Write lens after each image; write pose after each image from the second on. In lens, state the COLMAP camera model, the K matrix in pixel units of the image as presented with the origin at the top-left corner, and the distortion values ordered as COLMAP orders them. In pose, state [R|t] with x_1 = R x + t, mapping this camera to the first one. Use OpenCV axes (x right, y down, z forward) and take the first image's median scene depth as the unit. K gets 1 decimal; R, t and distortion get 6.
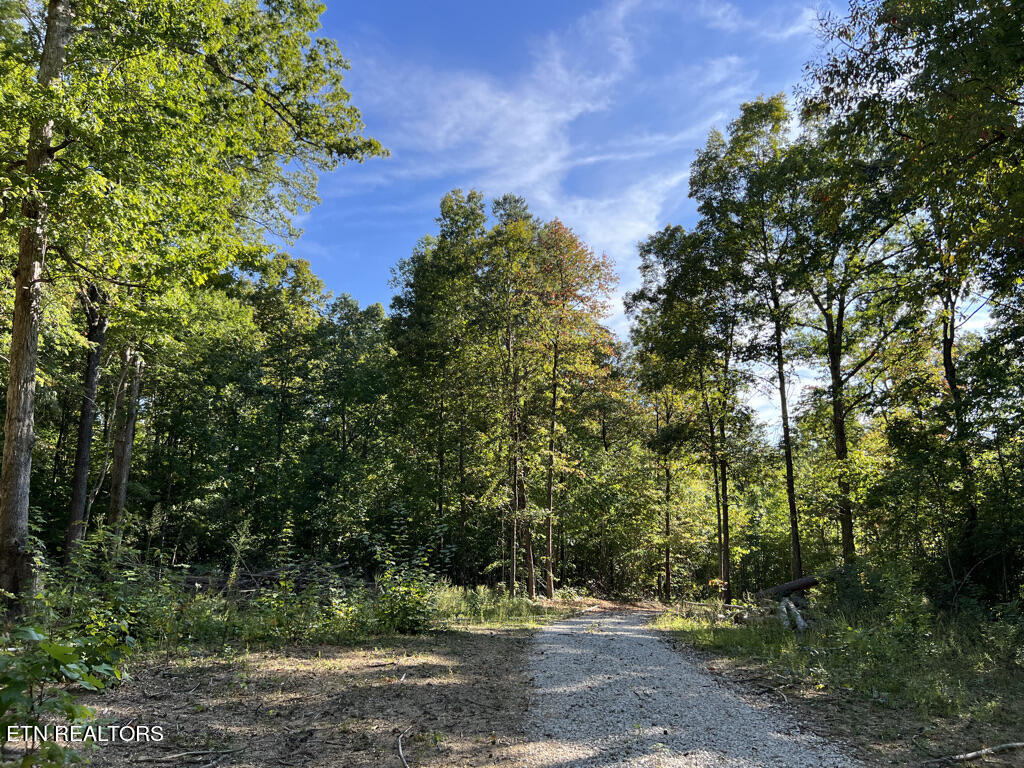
lens RADIAL K [[758.7, 0, 512.3], [0, 758.7, 380.7], [0, 0, 1]] dist [0.031859, -0.051696]
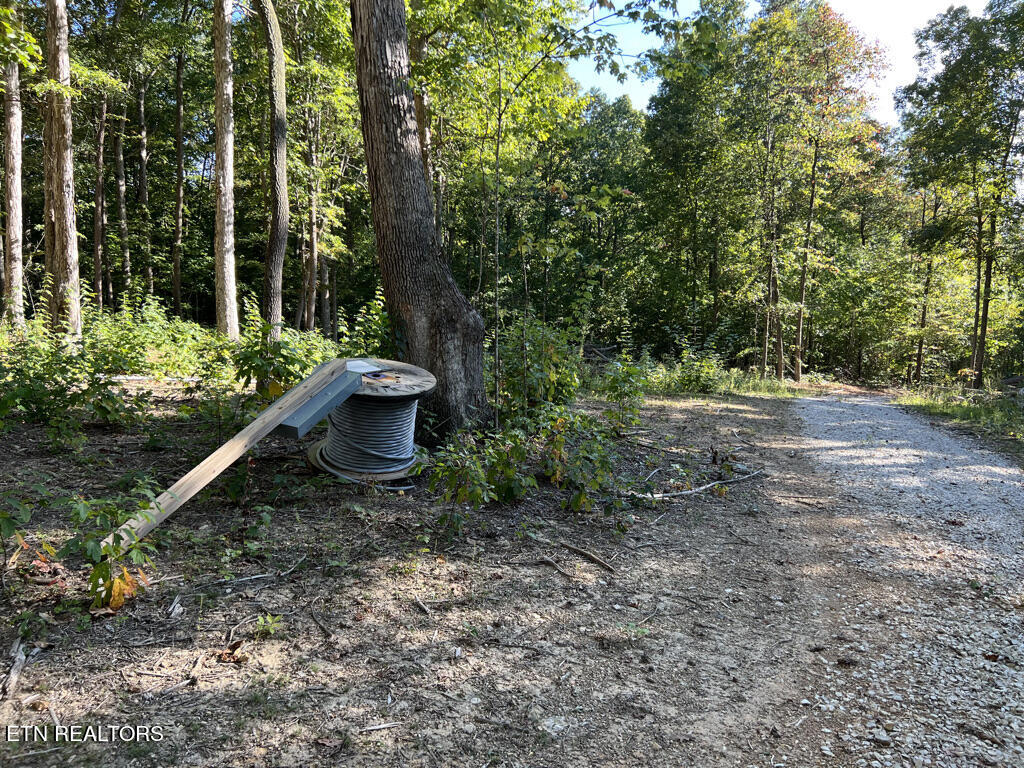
lens RADIAL K [[758.7, 0, 503.8], [0, 758.7, 386.0], [0, 0, 1]] dist [0.031859, -0.051696]
pose [[0.951745, 0.037437, -0.304599, -0.017775], [0.049175, 0.961103, 0.271778, -0.029967], [0.302926, -0.273642, 0.912883, -0.138979]]
